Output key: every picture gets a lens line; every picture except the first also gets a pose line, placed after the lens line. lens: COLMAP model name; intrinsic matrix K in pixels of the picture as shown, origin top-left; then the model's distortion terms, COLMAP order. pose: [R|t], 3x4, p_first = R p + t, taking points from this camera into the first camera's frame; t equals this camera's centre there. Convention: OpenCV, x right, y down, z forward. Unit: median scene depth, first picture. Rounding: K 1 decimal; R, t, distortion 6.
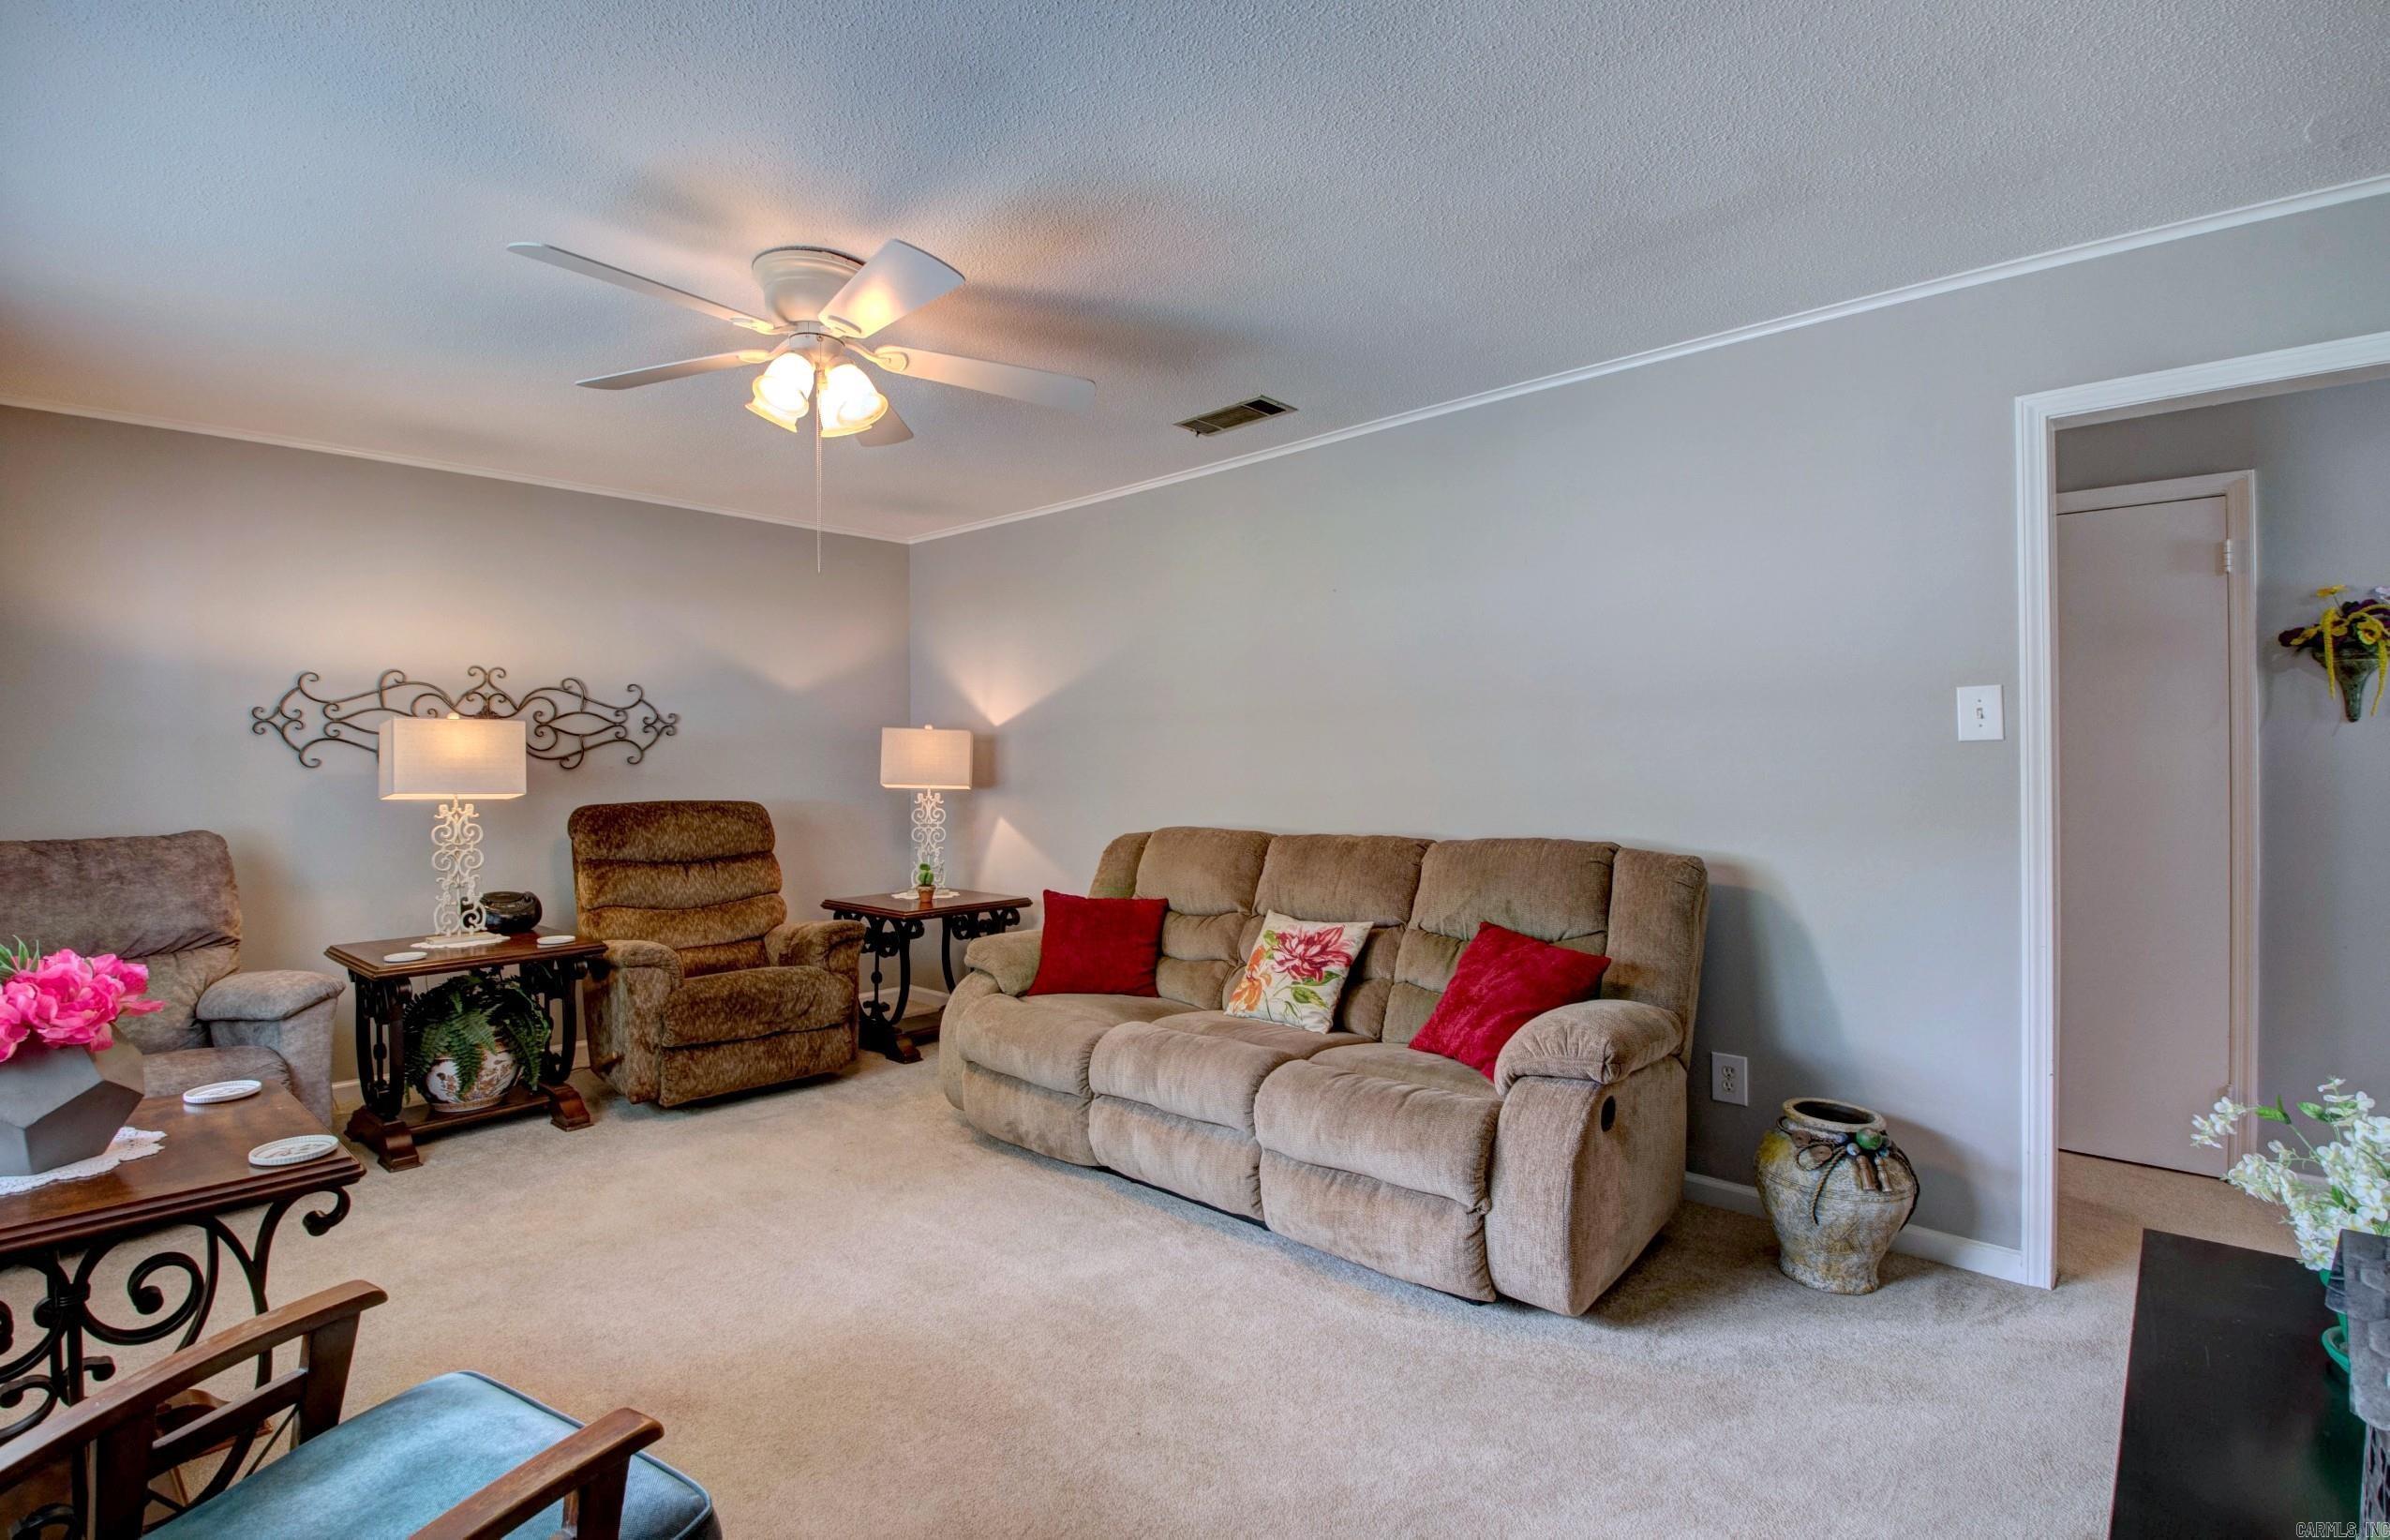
lens RADIAL K [[1110.0, 0, 1159.5], [0, 1110.0, 775.3], [0, 0, 1]] dist [-0.010420, -0.008130]
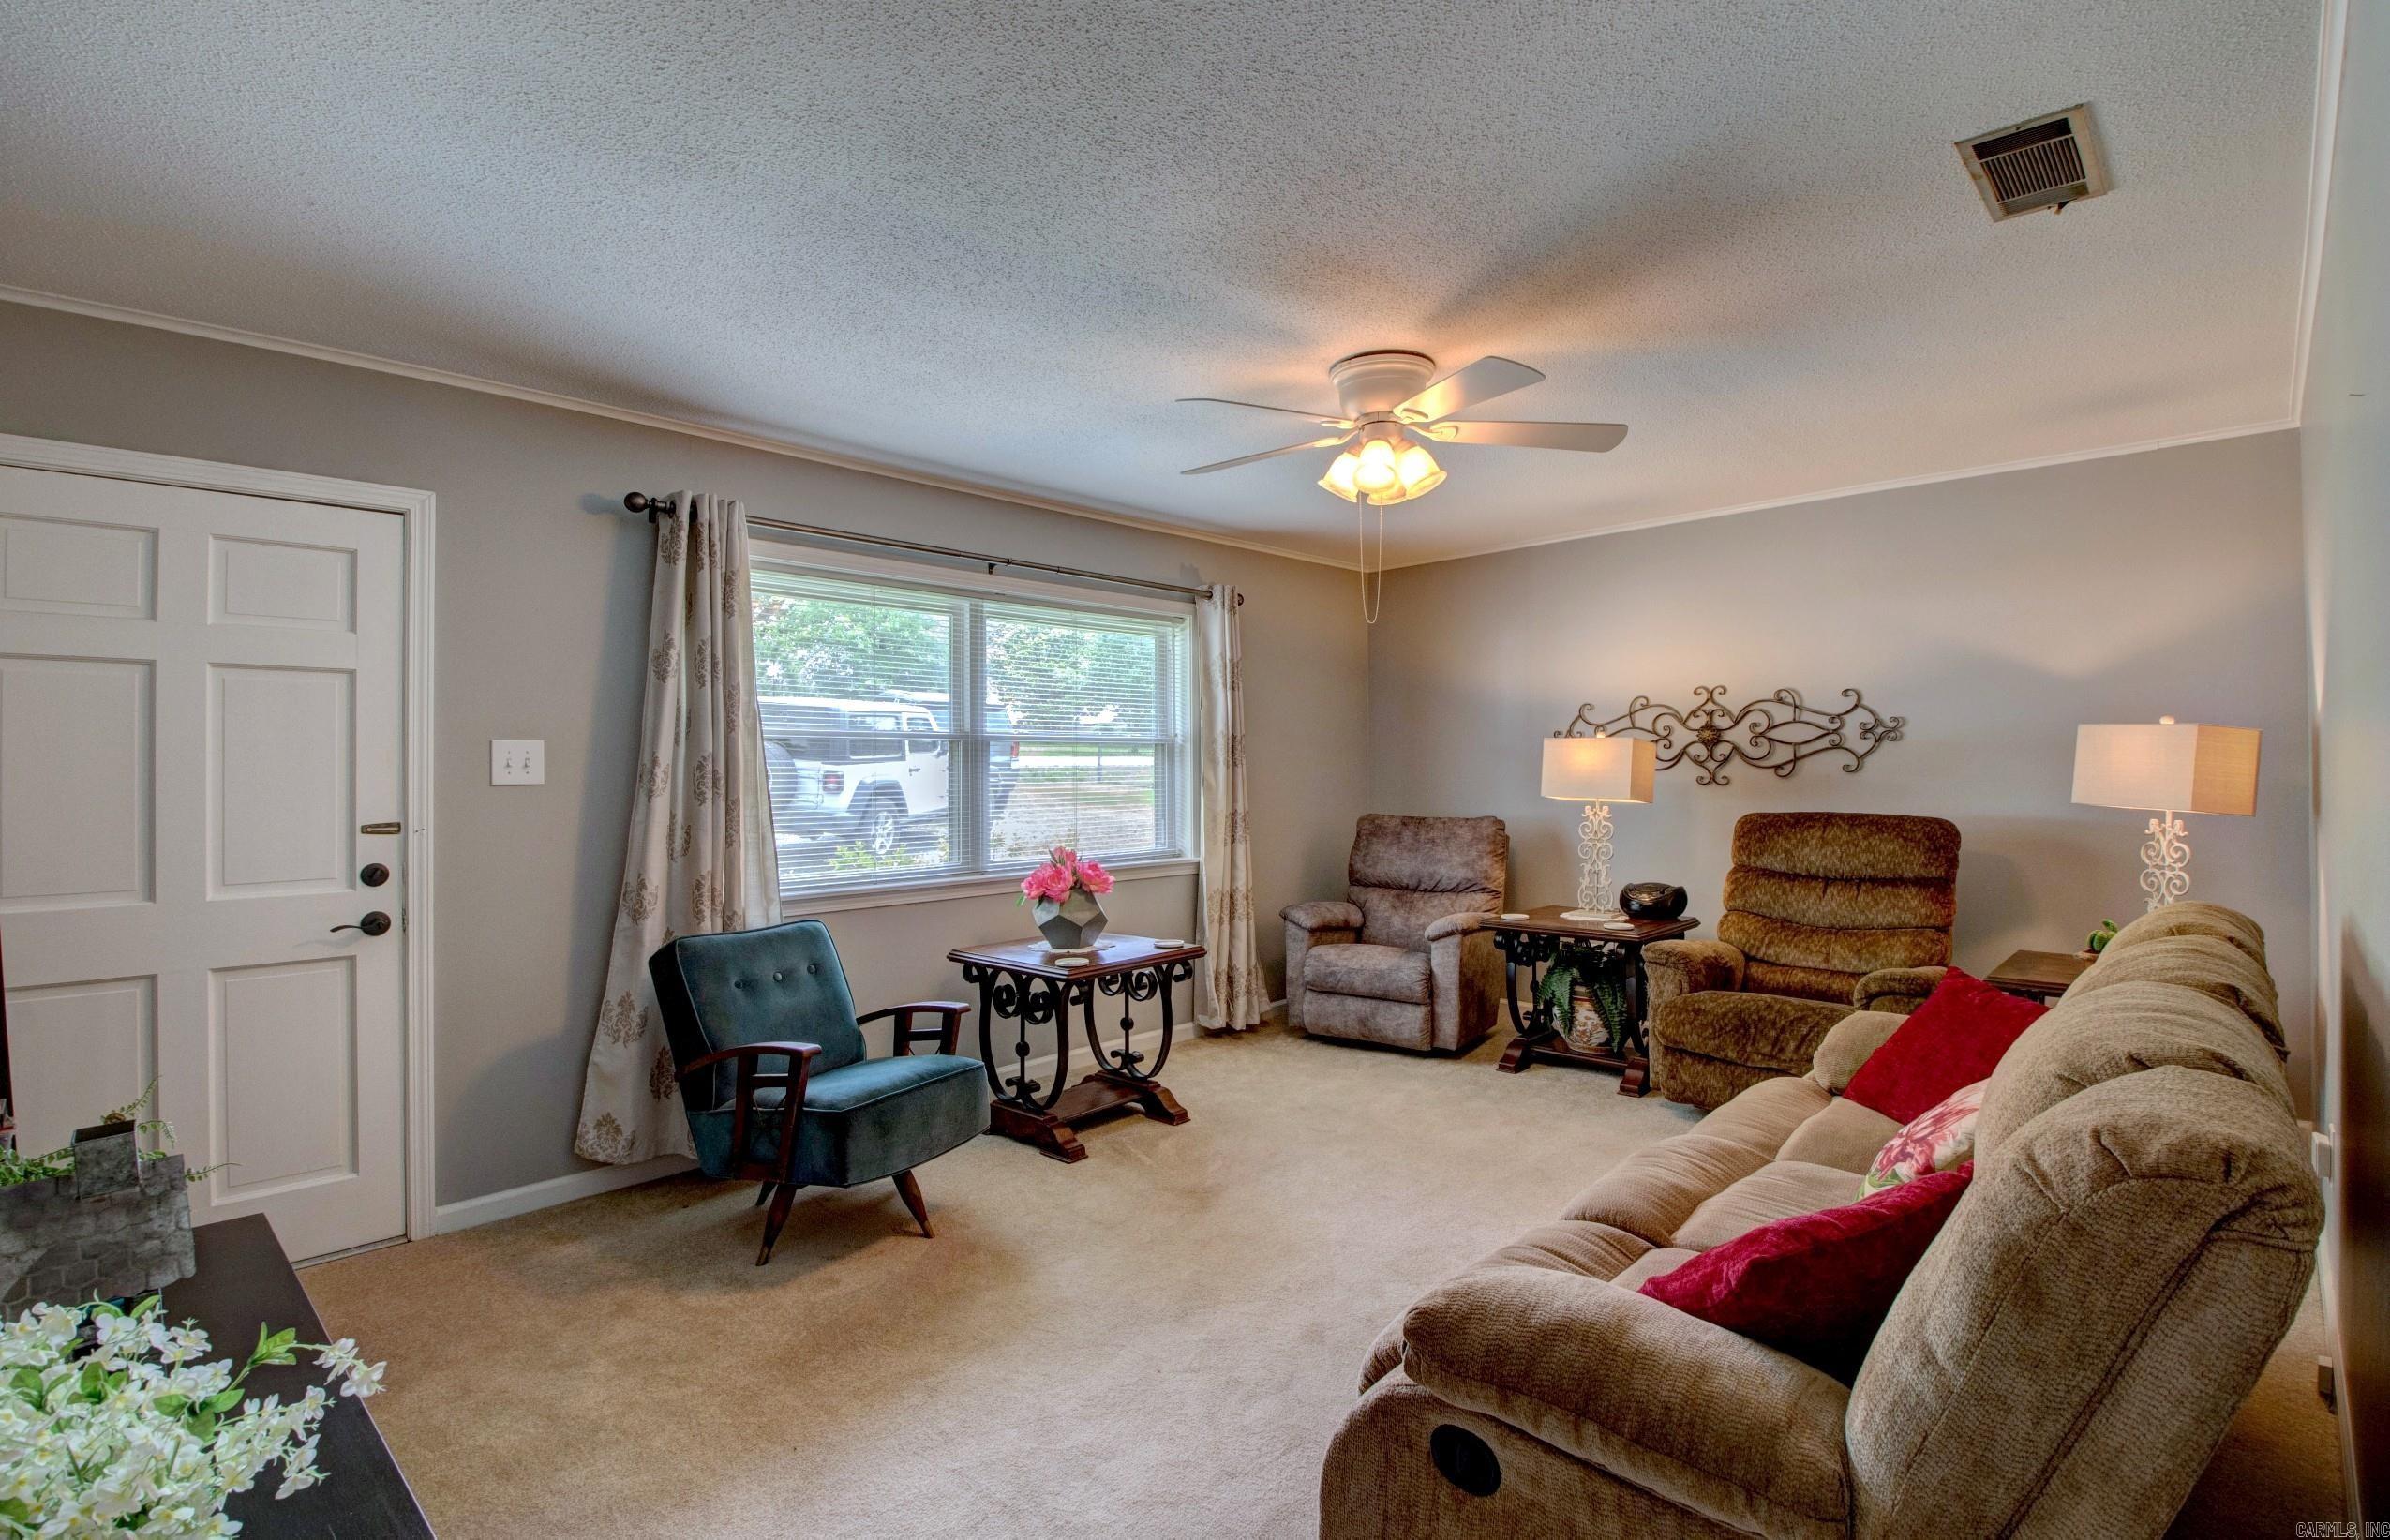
lens RADIAL K [[1110.0, 0, 1197.4], [0, 1110.0, 766.1], [0, 0, 1]] dist [-0.010420, -0.008130]
pose [[-0.025127, 0.005512, -0.999669, 0.527928], [-0.002644, 0.999981, 0.005580, -0.020860], [0.999681, 0.002783, -0.025112, 0.496930]]
